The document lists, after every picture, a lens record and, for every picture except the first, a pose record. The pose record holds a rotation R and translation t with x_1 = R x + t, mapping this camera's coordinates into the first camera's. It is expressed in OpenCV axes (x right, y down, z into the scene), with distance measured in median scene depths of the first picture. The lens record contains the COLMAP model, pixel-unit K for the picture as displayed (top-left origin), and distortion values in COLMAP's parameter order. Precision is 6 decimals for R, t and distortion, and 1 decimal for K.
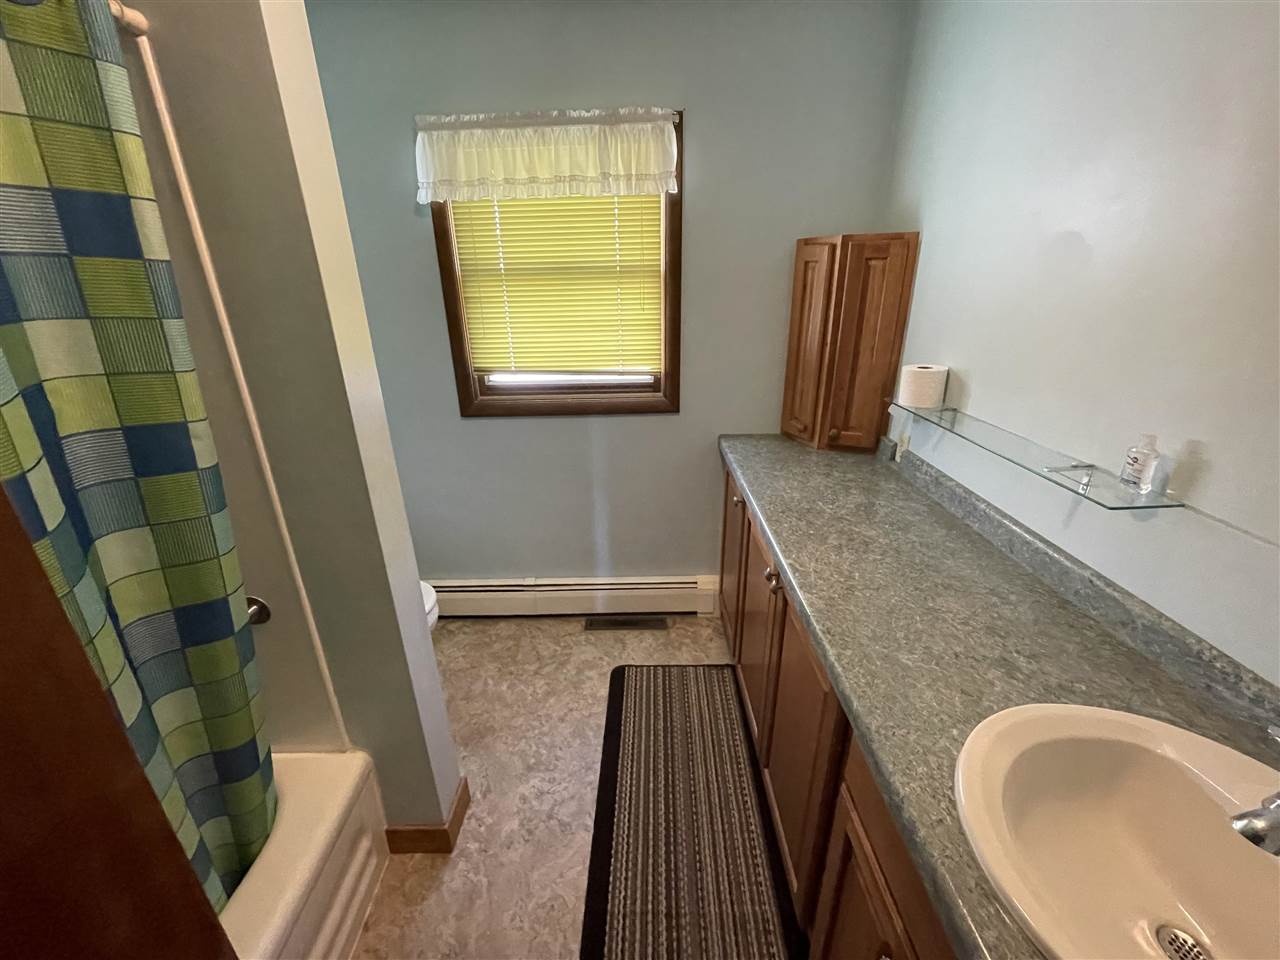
lens RADIAL K [[514.4, 0, 640.0], [0, 514.4, 480.0], [0, 0, 1]] dist [-0.006094, 0.001965]
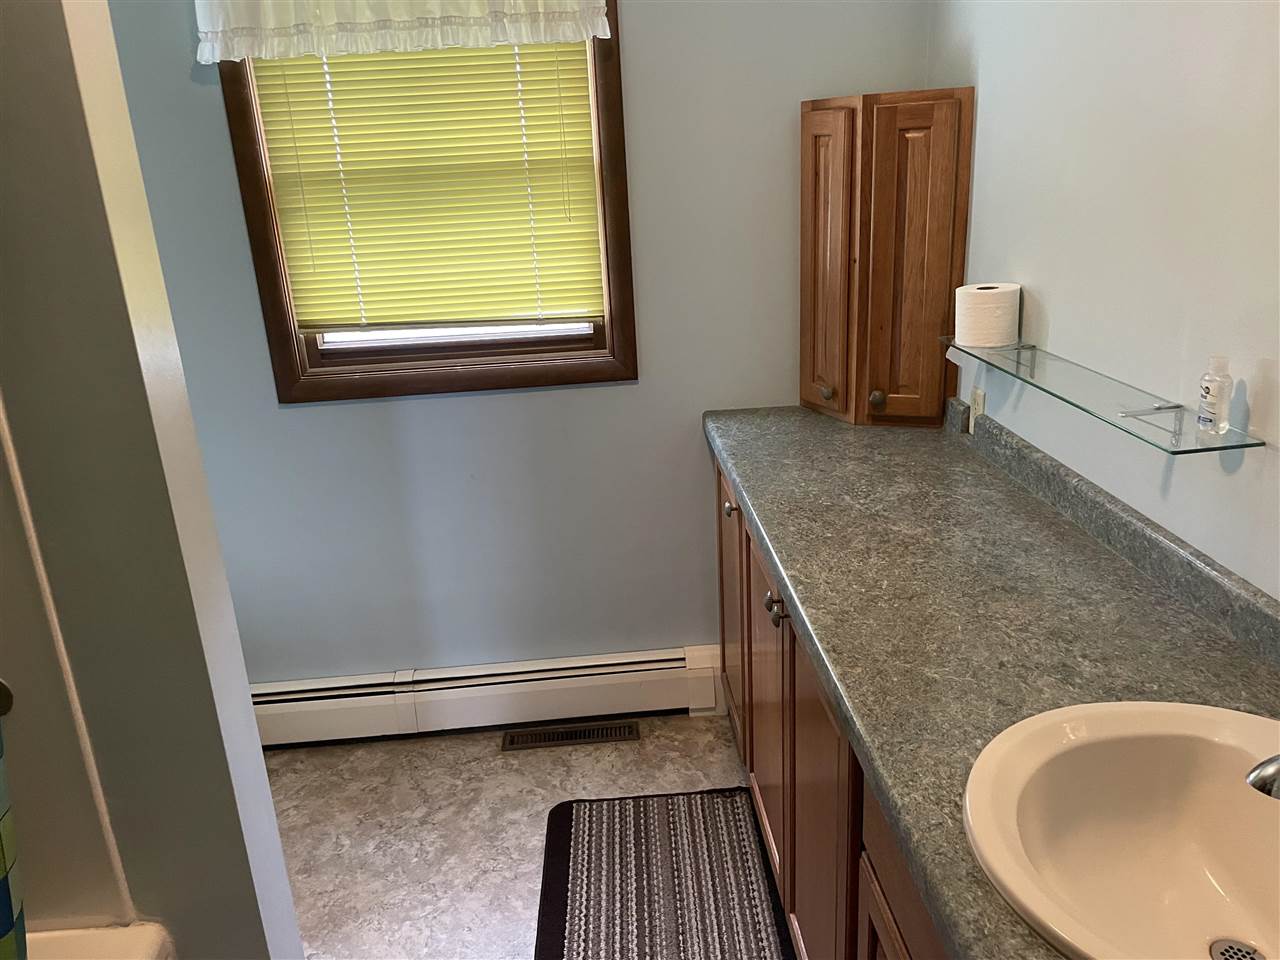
lens RADIAL K [[964.9, 0, 644.2], [0, 964.9, 481.3], [0, 0, 1]] dist [0.056011, -0.079087]
pose [[0.997226, -0.053781, 0.051463, 0.022094], [0.056208, 0.997315, -0.046936, 0.057724], [-0.048801, 0.049698, 0.997571, -0.198175]]
